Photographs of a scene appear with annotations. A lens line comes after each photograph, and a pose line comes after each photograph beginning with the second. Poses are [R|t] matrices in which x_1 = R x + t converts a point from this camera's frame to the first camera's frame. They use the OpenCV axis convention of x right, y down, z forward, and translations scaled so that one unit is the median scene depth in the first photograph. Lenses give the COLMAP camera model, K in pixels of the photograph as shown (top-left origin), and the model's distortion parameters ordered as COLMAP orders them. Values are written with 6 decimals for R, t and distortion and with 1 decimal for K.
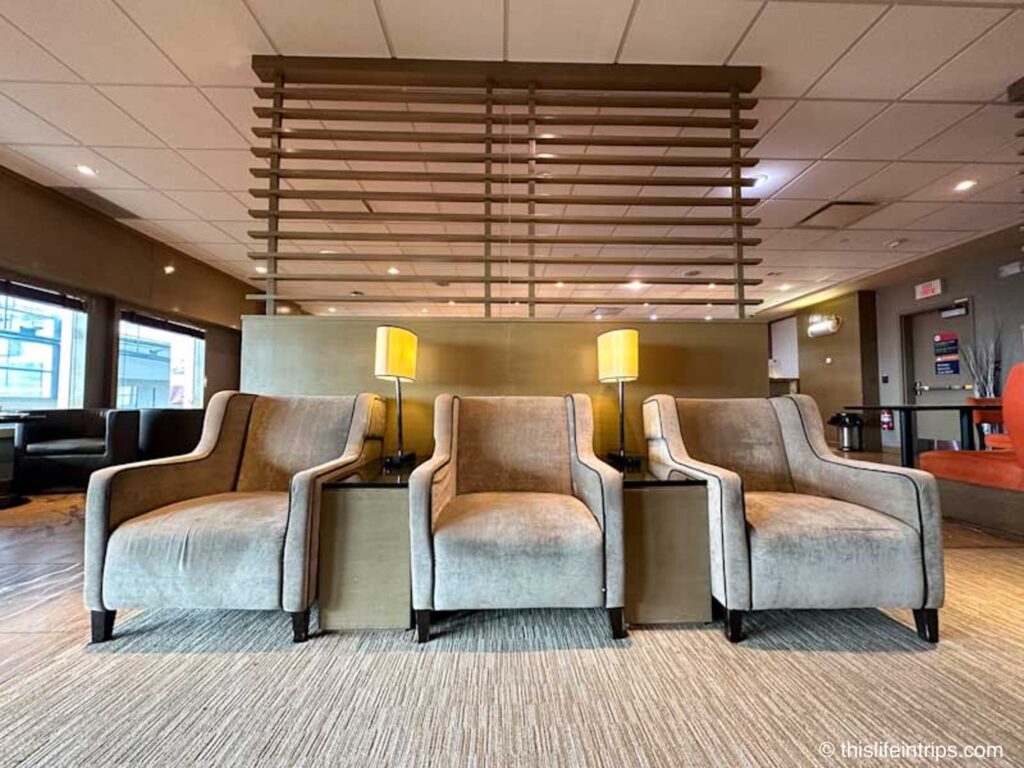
lens RADIAL K [[410.6, 0, 512.0], [0, 410.6, 384.0], [0, 0, 1]] dist [0.001594, 0.000188]
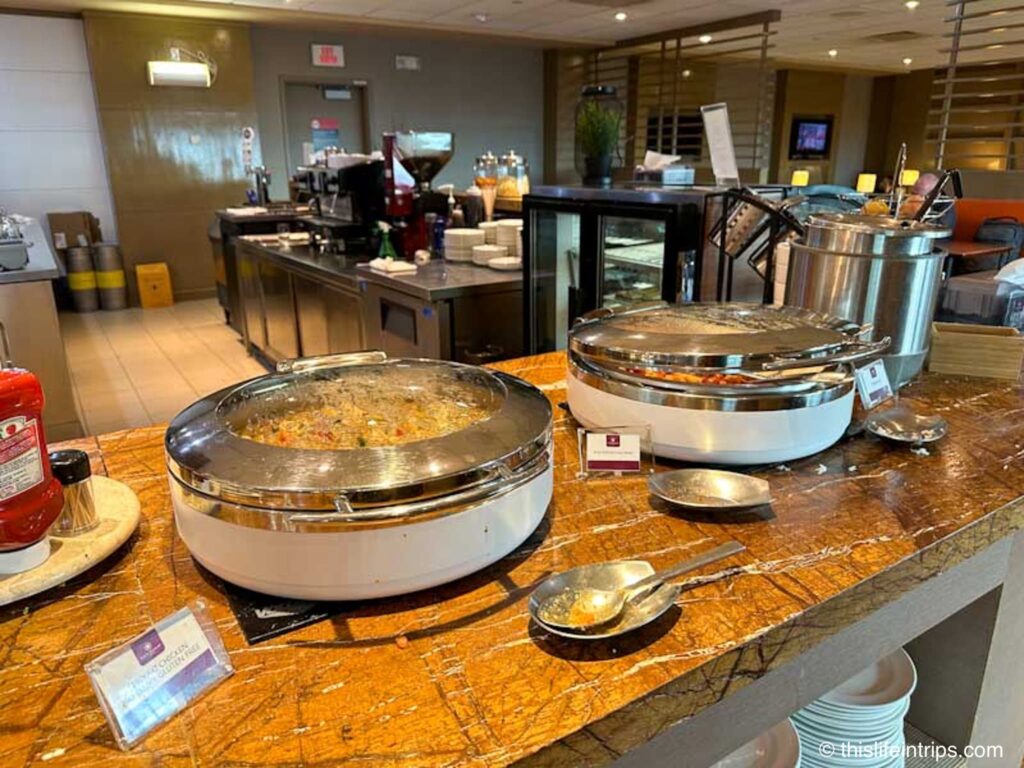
lens RADIAL K [[736.4, 0, 512.9], [0, 736.4, 388.0], [0, 0, 1]] dist [-0.000963, -0.000857]
pose [[-0.517123, -0.250017, 0.818581, -0.420943], [-0.030134, 0.961111, 0.274513, -0.026295], [-0.855381, 0.117290, -0.504546, 1.485961]]
